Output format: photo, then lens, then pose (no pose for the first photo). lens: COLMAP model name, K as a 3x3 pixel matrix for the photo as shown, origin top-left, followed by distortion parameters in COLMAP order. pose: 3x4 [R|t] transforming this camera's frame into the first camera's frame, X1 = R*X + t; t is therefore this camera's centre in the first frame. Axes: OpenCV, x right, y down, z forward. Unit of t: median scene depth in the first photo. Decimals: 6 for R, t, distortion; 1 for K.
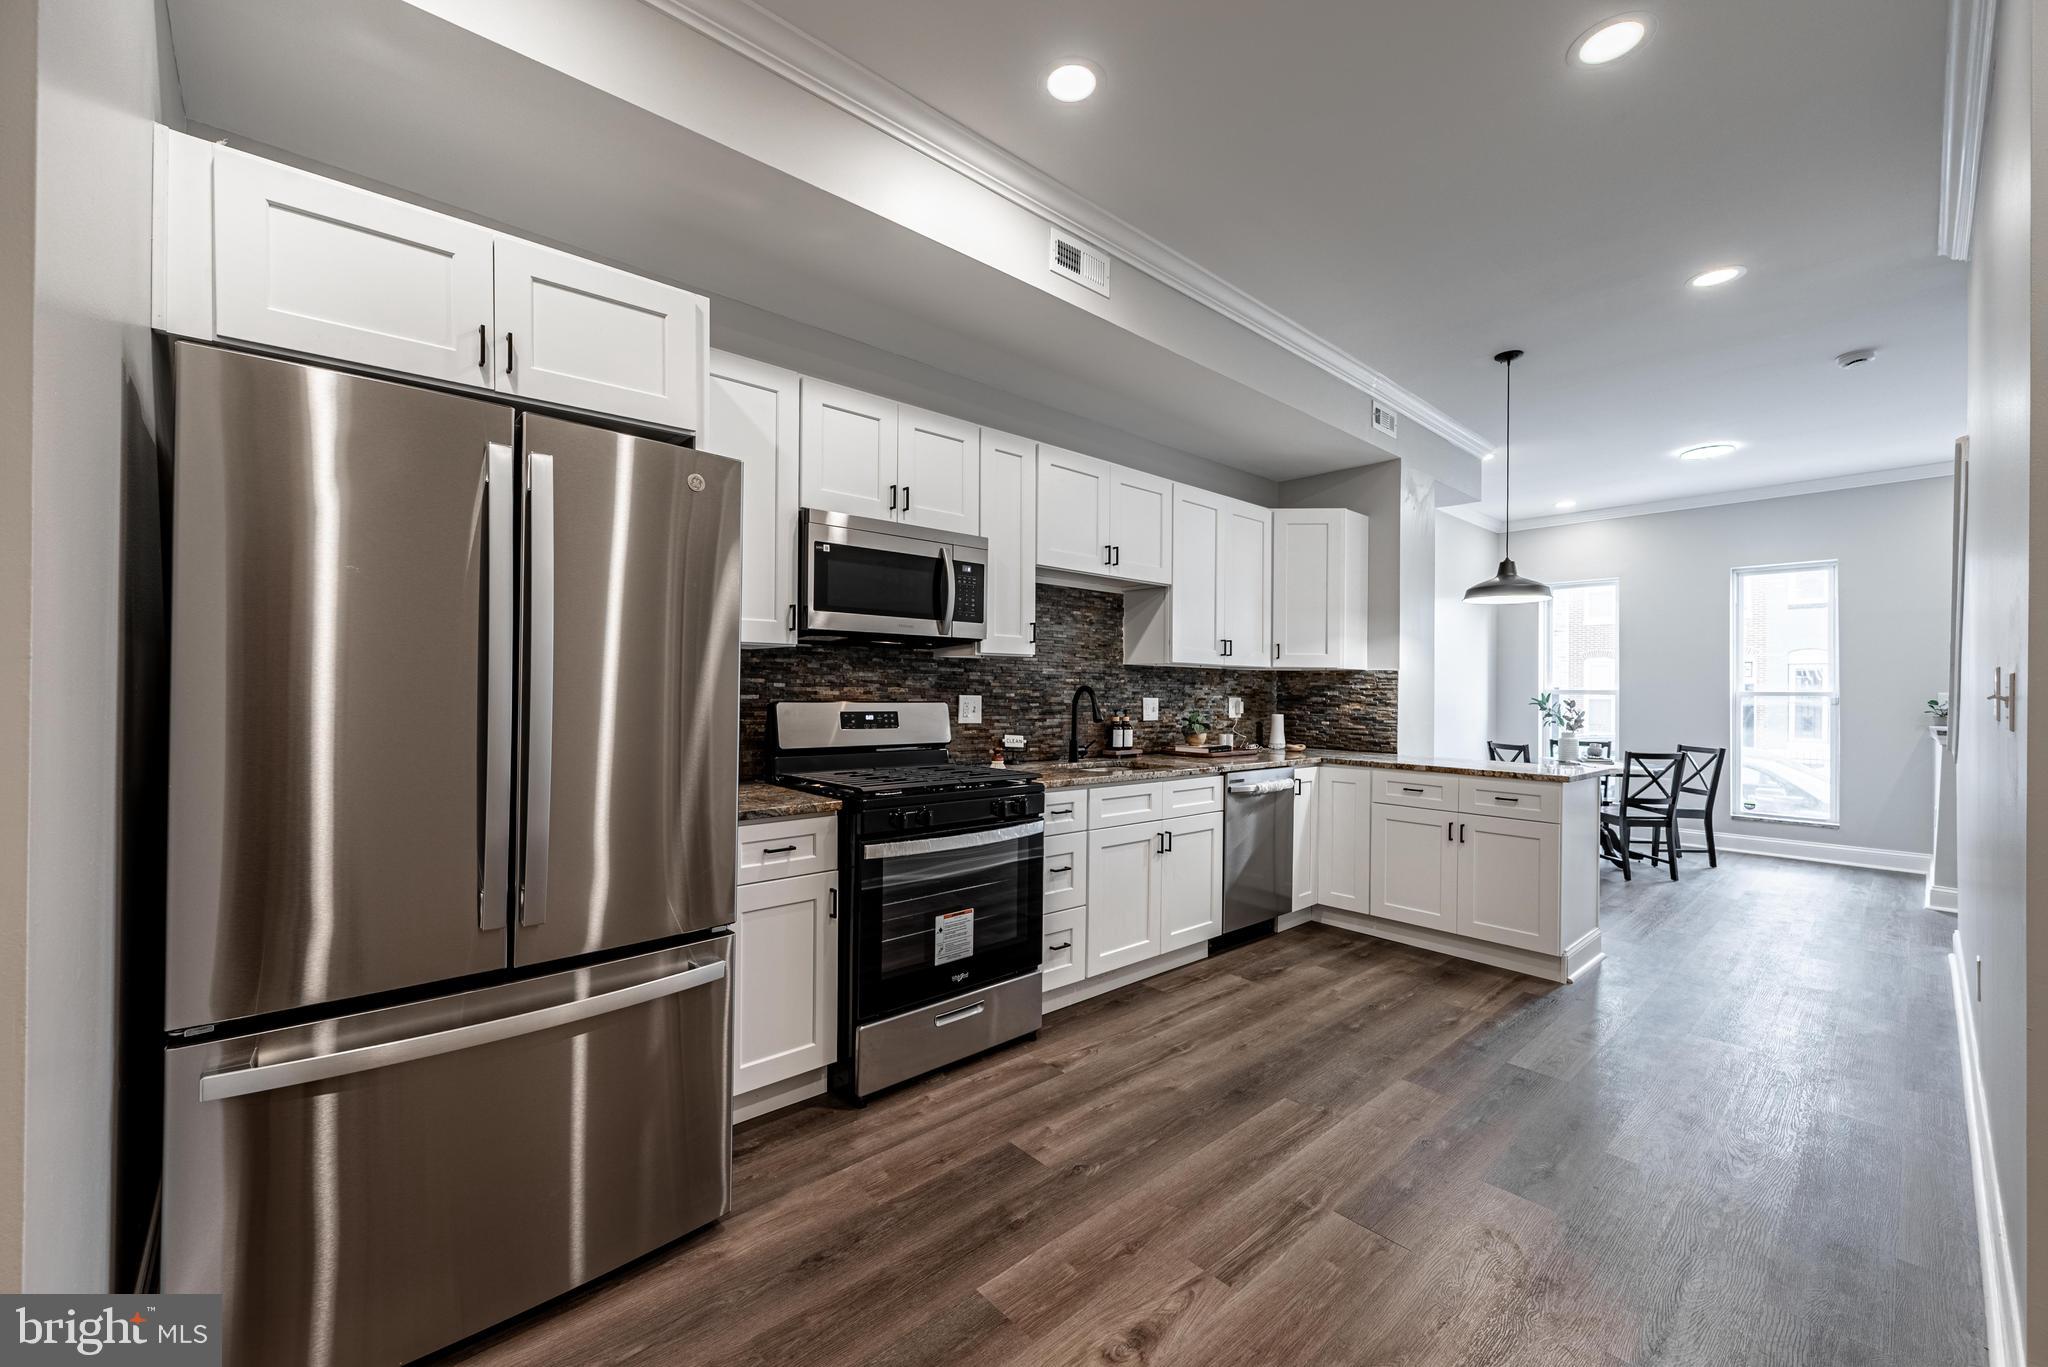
lens RADIAL K [[801.4, 0, 1048.6], [0, 801.4, 688.7], [0, 0, 1]] dist [0.000420, 0.000684]
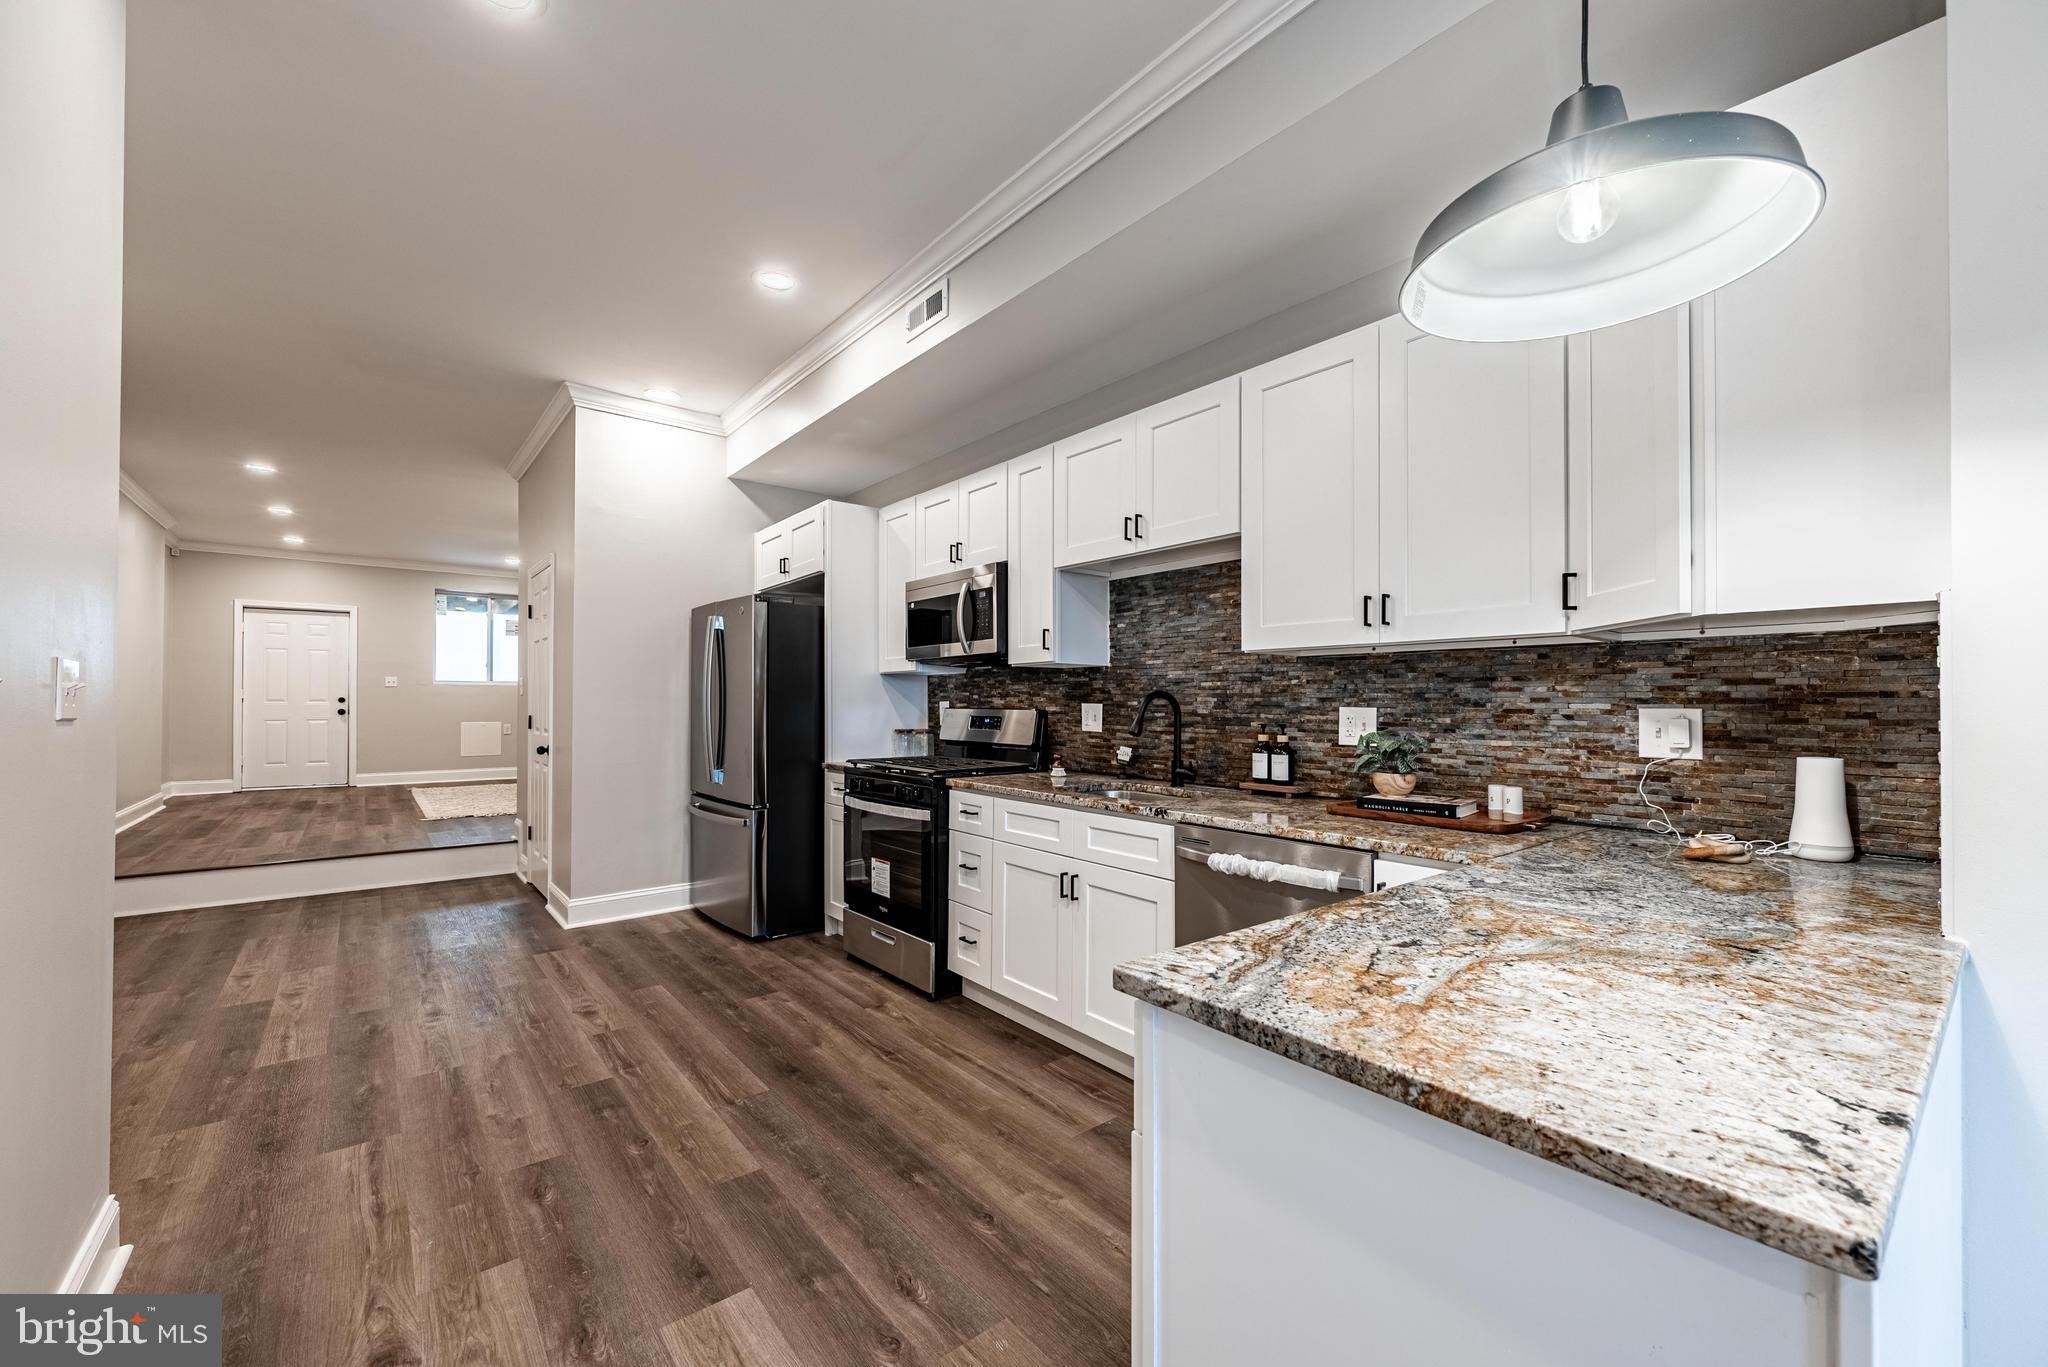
lens RADIAL K [[801.4, 0, 1000.7], [0, 801.4, 699.3], [0, 0, 1]] dist [0.000420, 0.000684]
pose [[-0.069943, -0.015346, -0.997433, 0.902498], [-0.001630, 0.999882, -0.015270, 0.017963], [0.997550, 0.000558, -0.069959, 0.945087]]
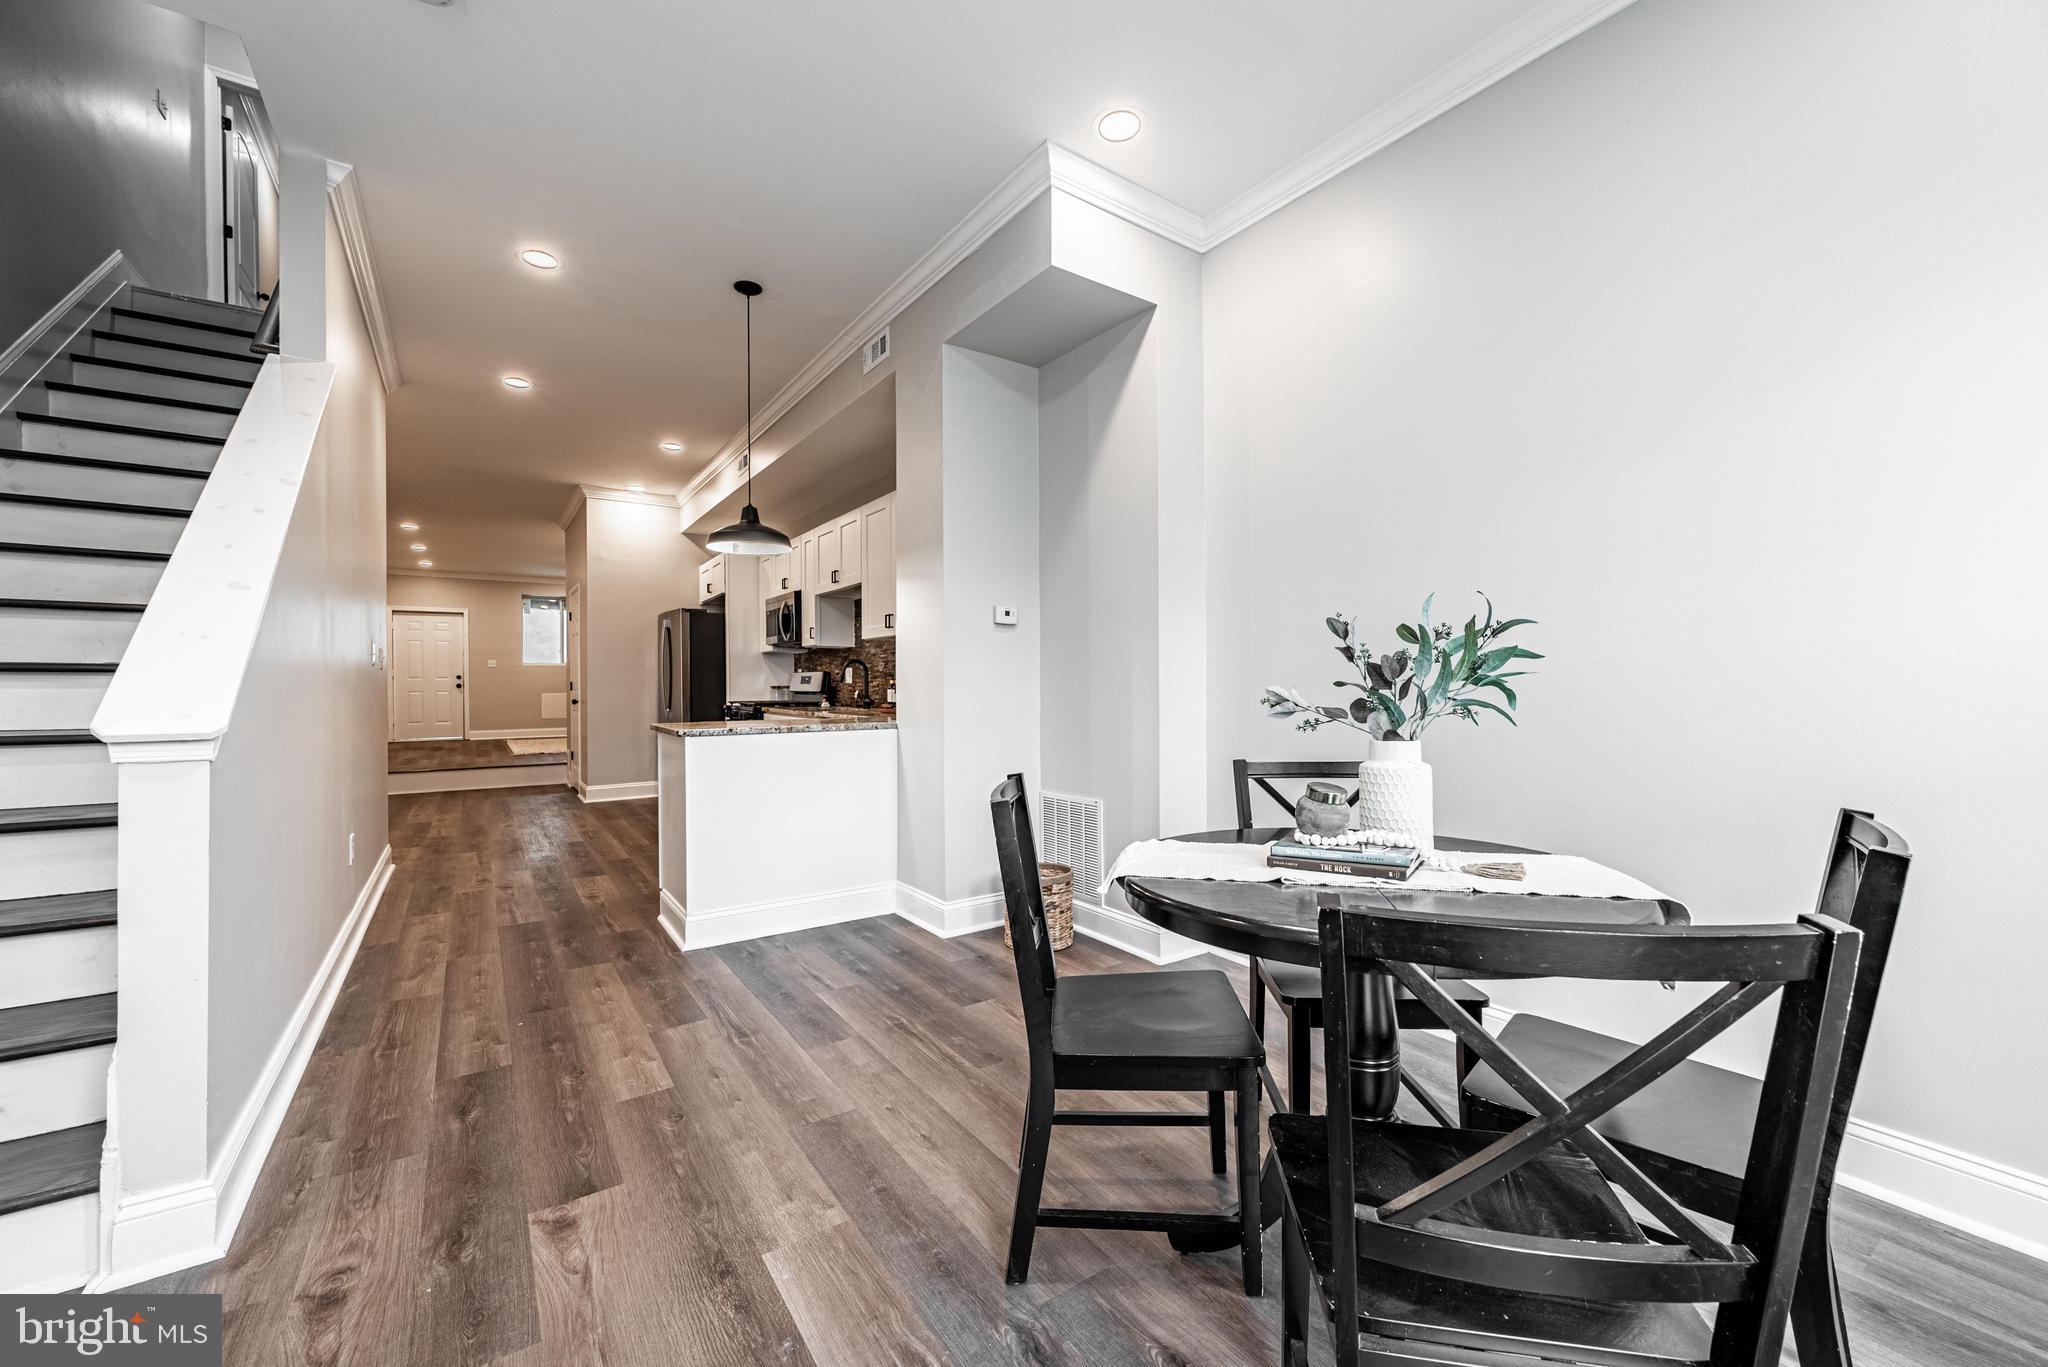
lens RADIAL K [[801.4, 0, 1001.1], [0, 801.4, 688.5], [0, 0, 1]] dist [0.000420, 0.000684]
pose [[-0.160081, -0.002762, -0.987100, 1.620658], [0.005727, 0.999977, -0.003726, 0.062676], [0.987087, -0.006249, -0.160062, 1.609737]]
